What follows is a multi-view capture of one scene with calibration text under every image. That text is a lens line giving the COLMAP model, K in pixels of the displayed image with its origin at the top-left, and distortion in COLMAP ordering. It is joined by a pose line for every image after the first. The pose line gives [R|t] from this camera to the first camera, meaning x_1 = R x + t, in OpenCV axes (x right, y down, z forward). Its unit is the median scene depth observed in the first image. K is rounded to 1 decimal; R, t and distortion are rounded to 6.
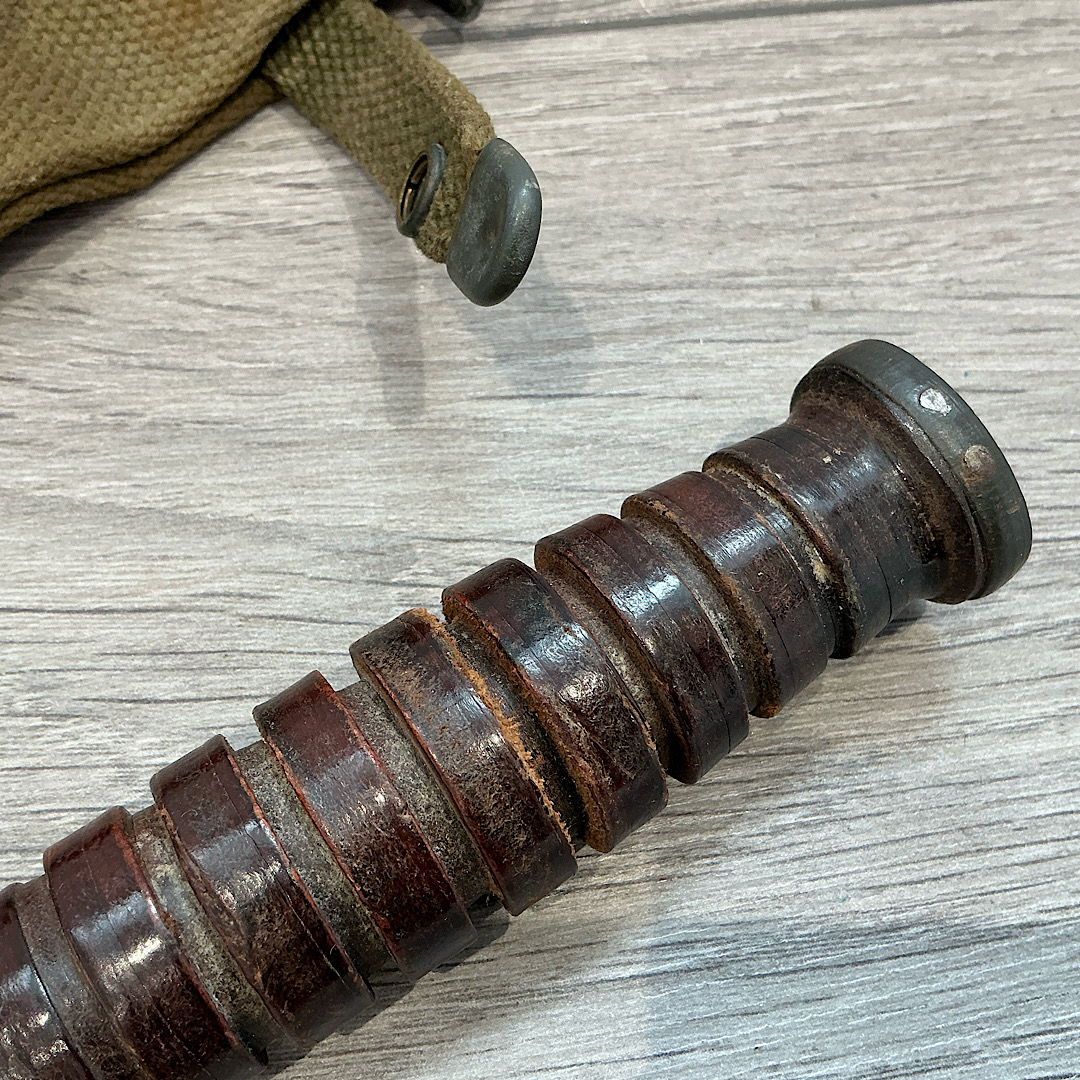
lens RADIAL K [[1217.4, 0, 539.3], [0, 1217.4, 531.8], [0, 0, 1]] dist [0.147782, -0.355744]
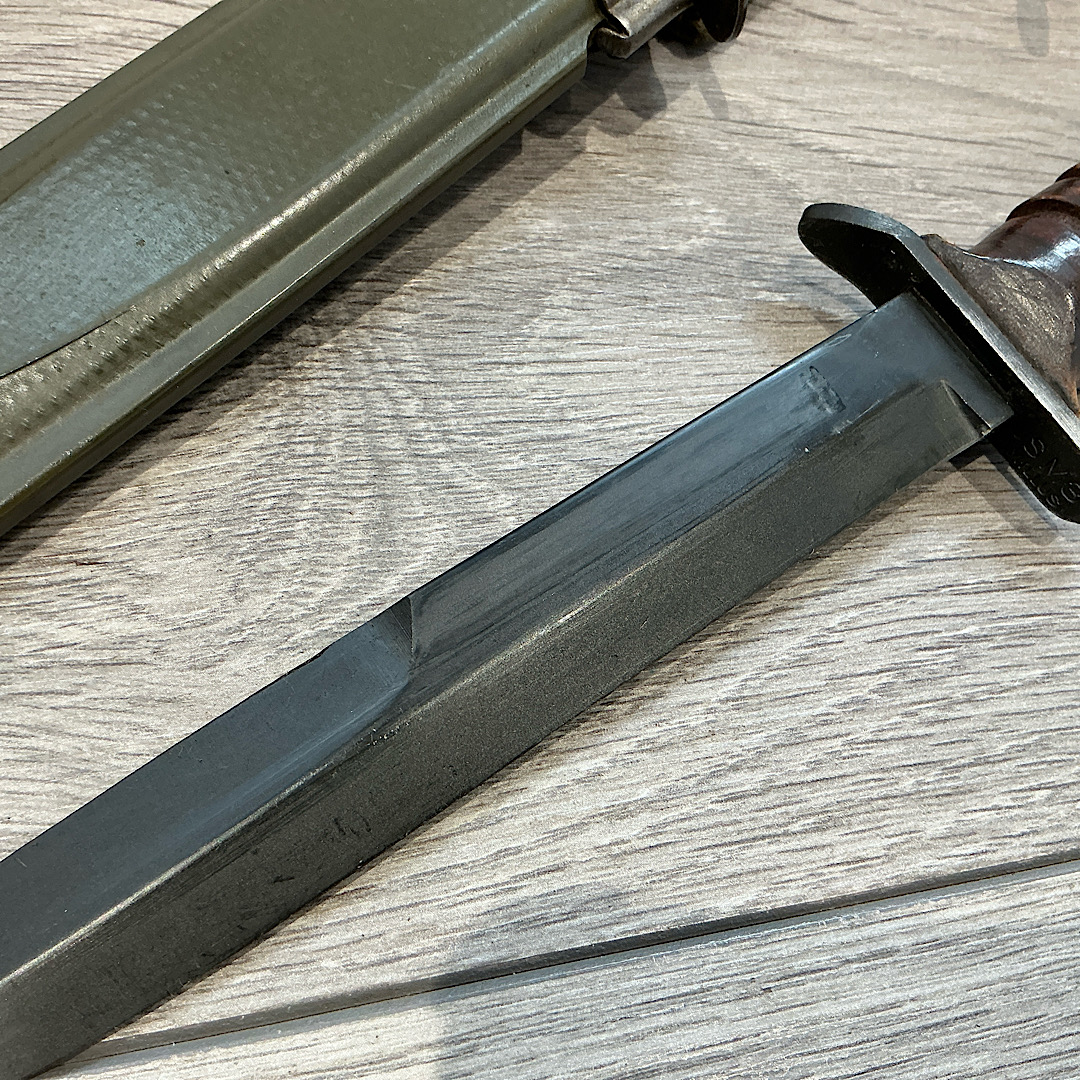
lens RADIAL K [[1203.6, 0, 538.4], [0, 1203.6, 537.5], [0, 0, 1]] dist [0.152792, -0.350637]
pose [[0.996212, 0.038903, 0.077776, -0.879001], [-0.034437, 0.997725, -0.057957, 0.597667], [-0.079853, 0.055059, 0.995285, -0.354012]]
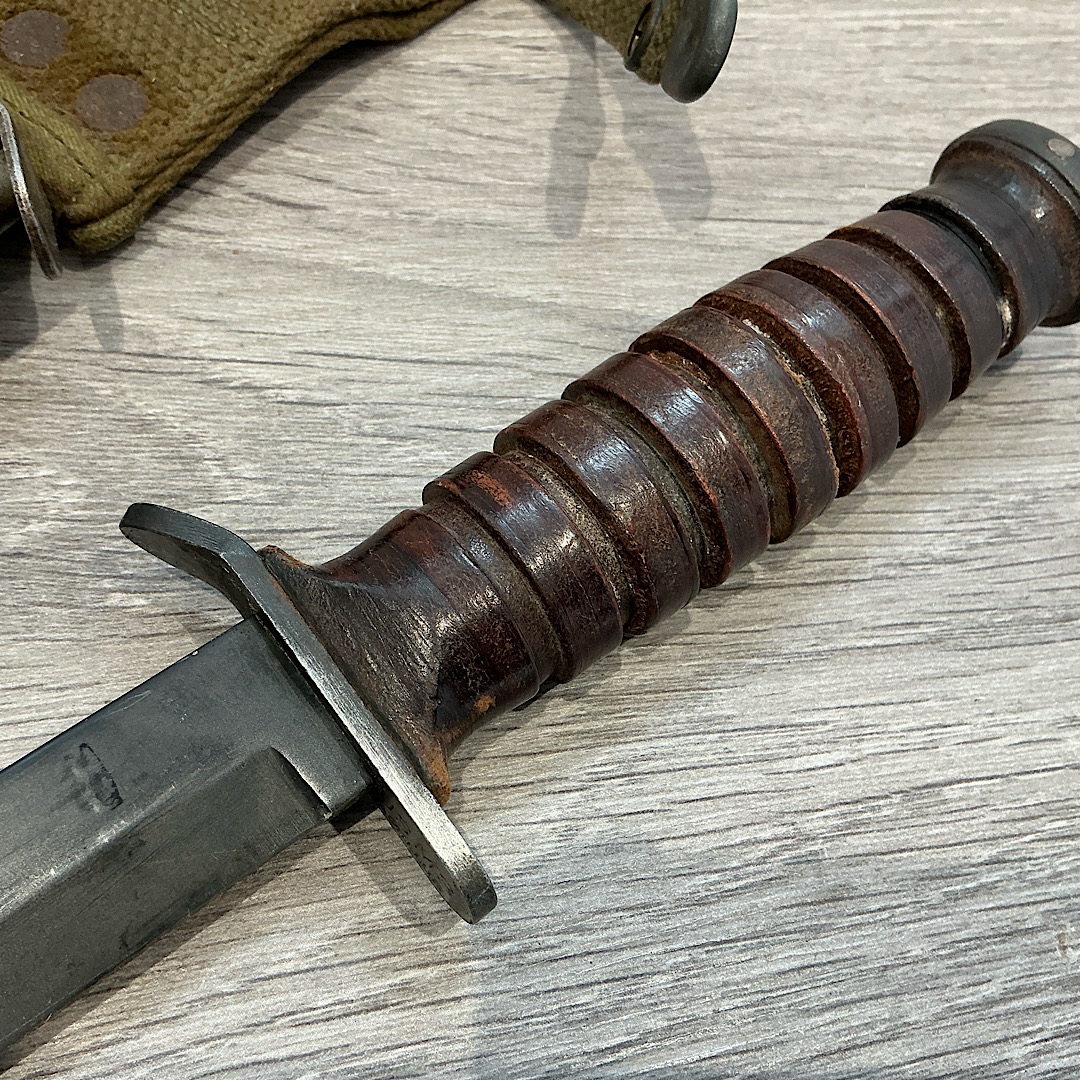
lens RADIAL K [[1217.4, 0, 539.3], [0, 1217.4, 531.8], [0, 0, 1]] dist [0.147782, -0.355744]
pose [[0.994084, 0.012020, 0.107947, -0.346112], [-0.006390, 0.998608, -0.052351, 0.274102], [-0.108426, 0.051352, 0.992777, -0.172164]]
